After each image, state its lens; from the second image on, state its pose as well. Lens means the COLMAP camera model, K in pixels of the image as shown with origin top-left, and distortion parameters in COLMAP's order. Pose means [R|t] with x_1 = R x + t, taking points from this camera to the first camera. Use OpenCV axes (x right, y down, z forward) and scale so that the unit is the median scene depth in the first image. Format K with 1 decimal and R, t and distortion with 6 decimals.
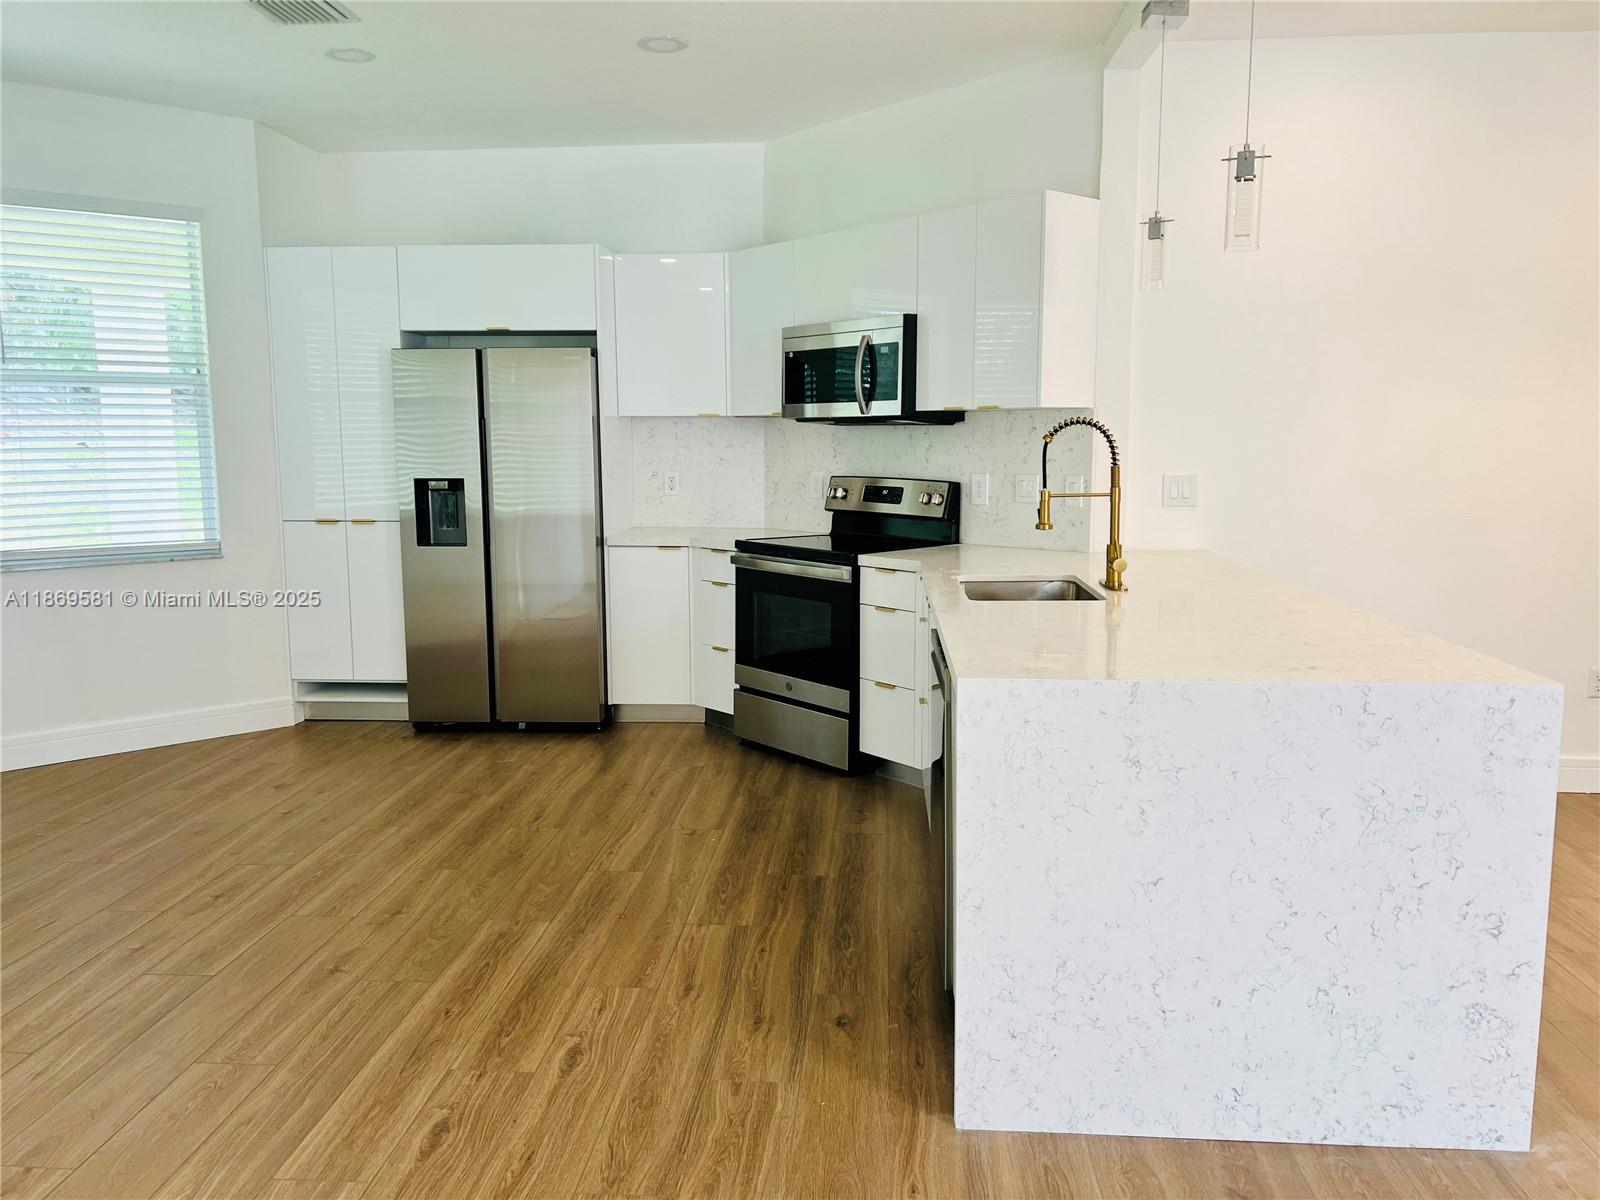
lens RADIAL K [[1182.0, 0, 800.1], [0, 1182.0, 598.1], [0, 0, 1]] dist [0.023014, -0.009707]
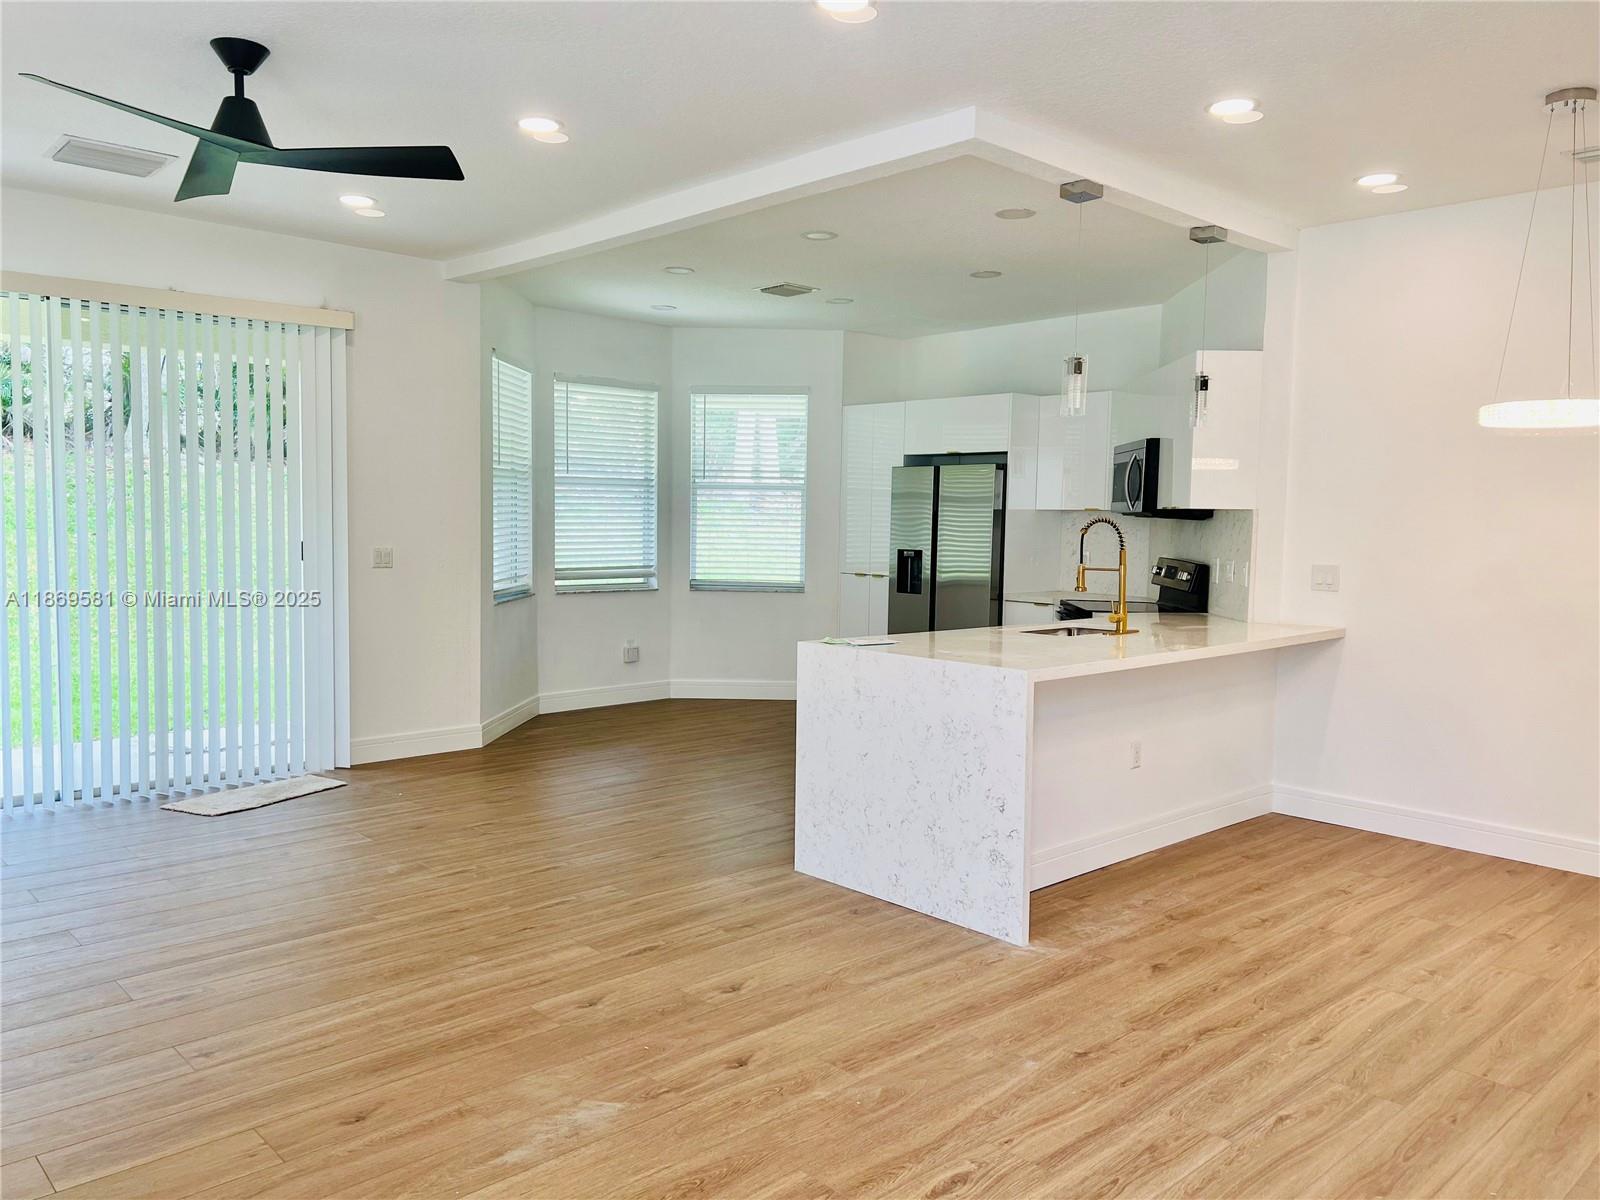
lens RADIAL K [[1182.0, 0, 793.2], [0, 1182.0, 599.8], [0, 0, 1]] dist [0.023014, -0.009707]
pose [[0.731175, 0.062918, -0.679282, 0.682894], [-0.110306, 0.993539, -0.026708, 0.022981], [0.673213, 0.094457, 0.733391, -0.236931]]
